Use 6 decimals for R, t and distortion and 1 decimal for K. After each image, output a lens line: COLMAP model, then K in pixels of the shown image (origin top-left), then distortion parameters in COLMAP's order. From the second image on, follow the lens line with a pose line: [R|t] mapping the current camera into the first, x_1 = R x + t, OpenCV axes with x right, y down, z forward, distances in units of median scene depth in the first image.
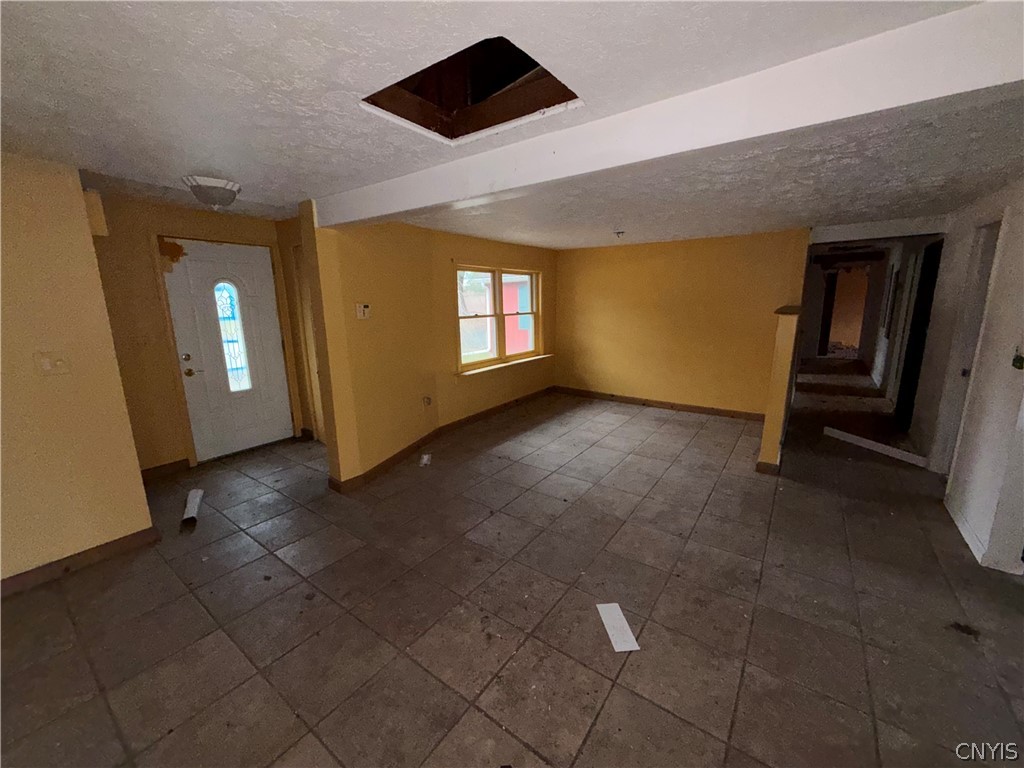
lens RADIAL K [[408.4, 0, 513.2], [0, 408.4, 383.8], [0, 0, 1]] dist [-0.000495, 0.000004]
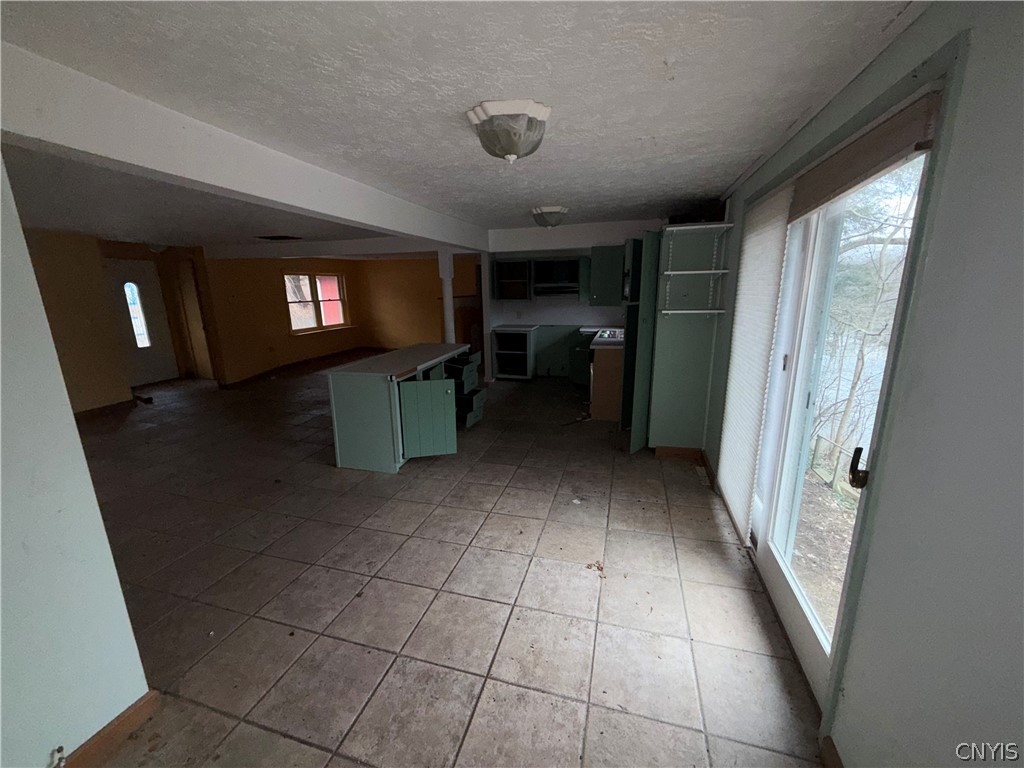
lens RADIAL K [[408.4, 0, 511.0], [0, 408.4, 379.0], [0, 0, 1]] dist [-0.000495, 0.000004]
pose [[0.942364, -0.061572, 0.328875, 0.153484], [0.052136, 0.997938, 0.037444, 0.132155], [-0.330502, -0.018139, 0.943631, -0.871498]]
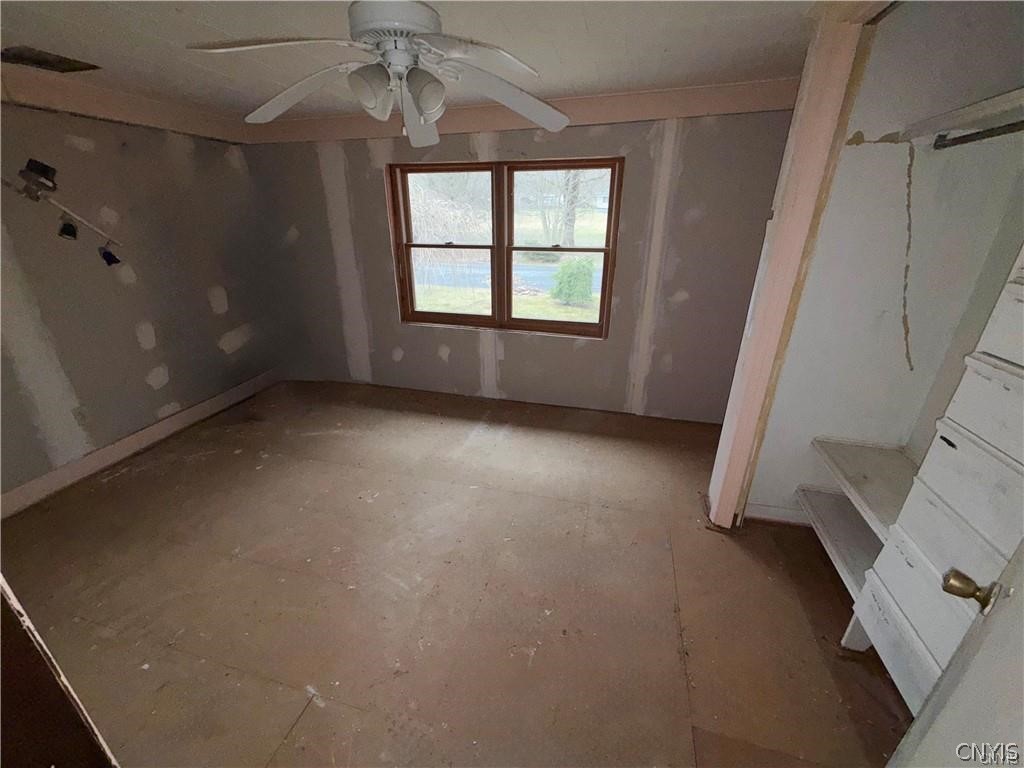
lens RADIAL K [[408.4, 0, 513.5], [0, 408.4, 388.7], [0, 0, 1]] dist [-0.000495, 0.000004]
pose [[0.355954, 0.364148, -0.860635, 0.598542], [-0.194386, 0.929662, 0.312958, -0.173854], [0.914063, 0.055897, 0.401702, 0.824863]]
